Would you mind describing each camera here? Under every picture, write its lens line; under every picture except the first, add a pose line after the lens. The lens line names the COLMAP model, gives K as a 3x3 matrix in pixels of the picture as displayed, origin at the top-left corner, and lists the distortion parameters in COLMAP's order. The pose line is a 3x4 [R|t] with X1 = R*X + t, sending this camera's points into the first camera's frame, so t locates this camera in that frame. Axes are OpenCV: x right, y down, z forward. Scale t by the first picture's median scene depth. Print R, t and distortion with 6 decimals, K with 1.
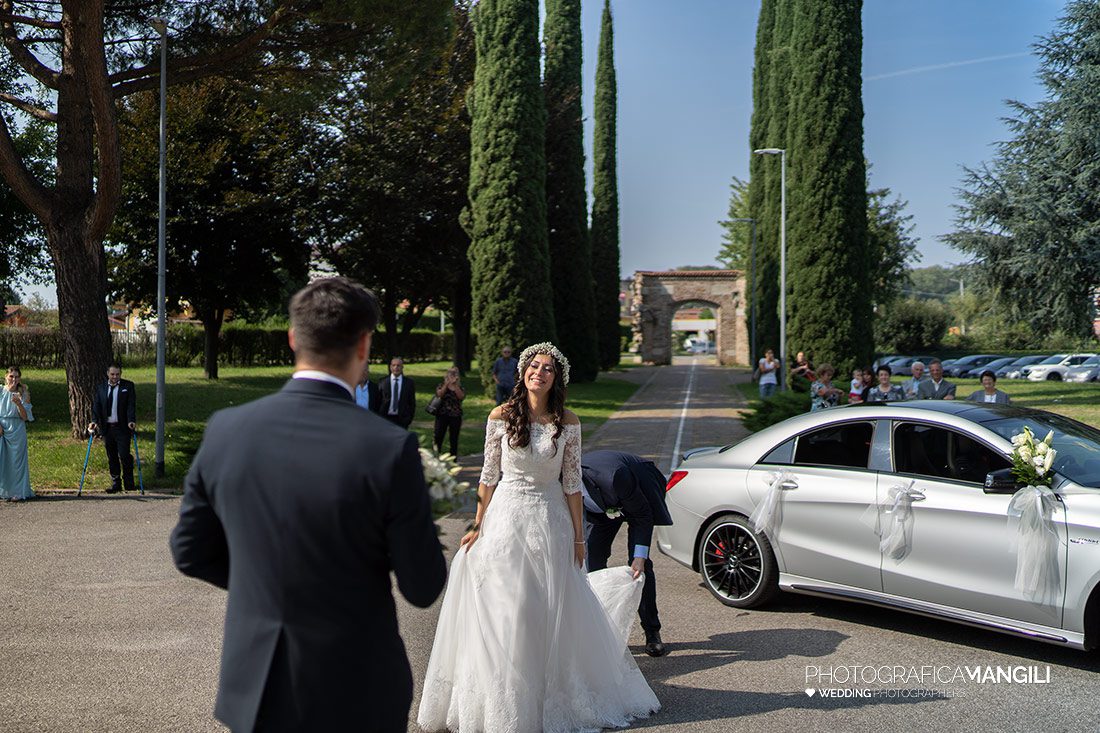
lens RADIAL K [[1061.8, 0, 549.5], [0, 1061.8, 368.6], [0, 0, 1]] dist [-0.012814, 0.000000]
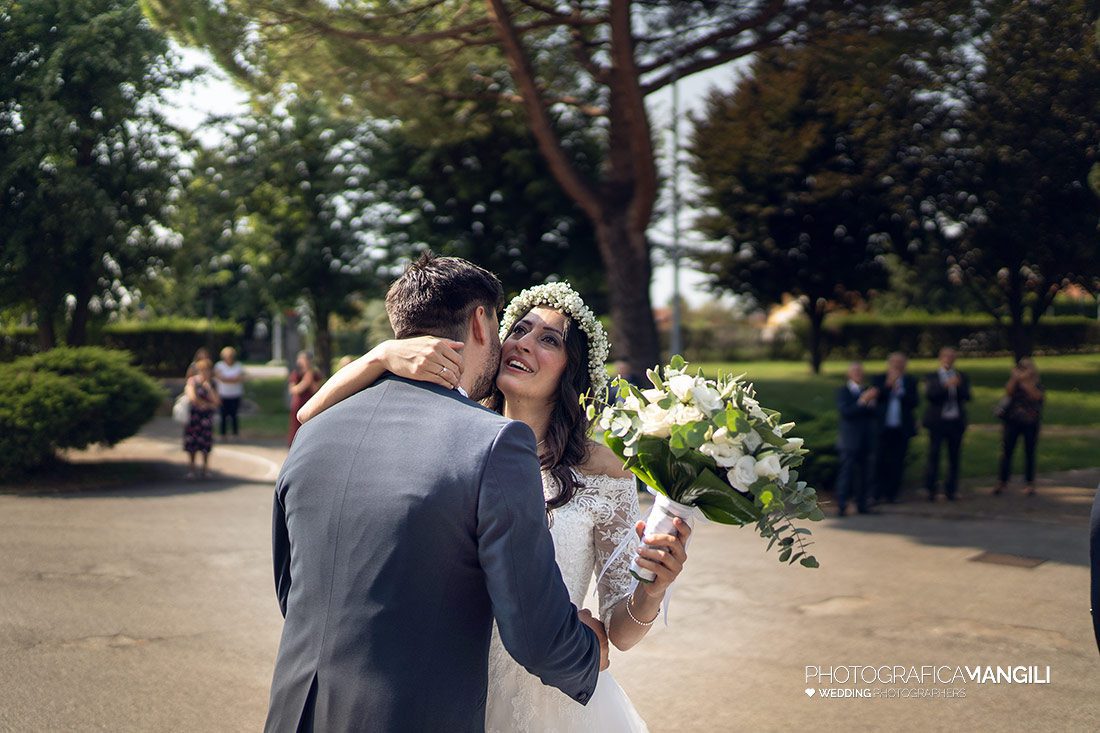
lens RADIAL K [[1061.8, 0, 550.0], [0, 1061.8, 364.7], [0, 0, 1]] dist [-0.012814, 0.000000]
pose [[0.824600, -0.008523, -0.565652, 0.219329], [0.008732, 0.999959, -0.002338, 0.009202], [0.565649, -0.003011, 0.824640, 0.591675]]
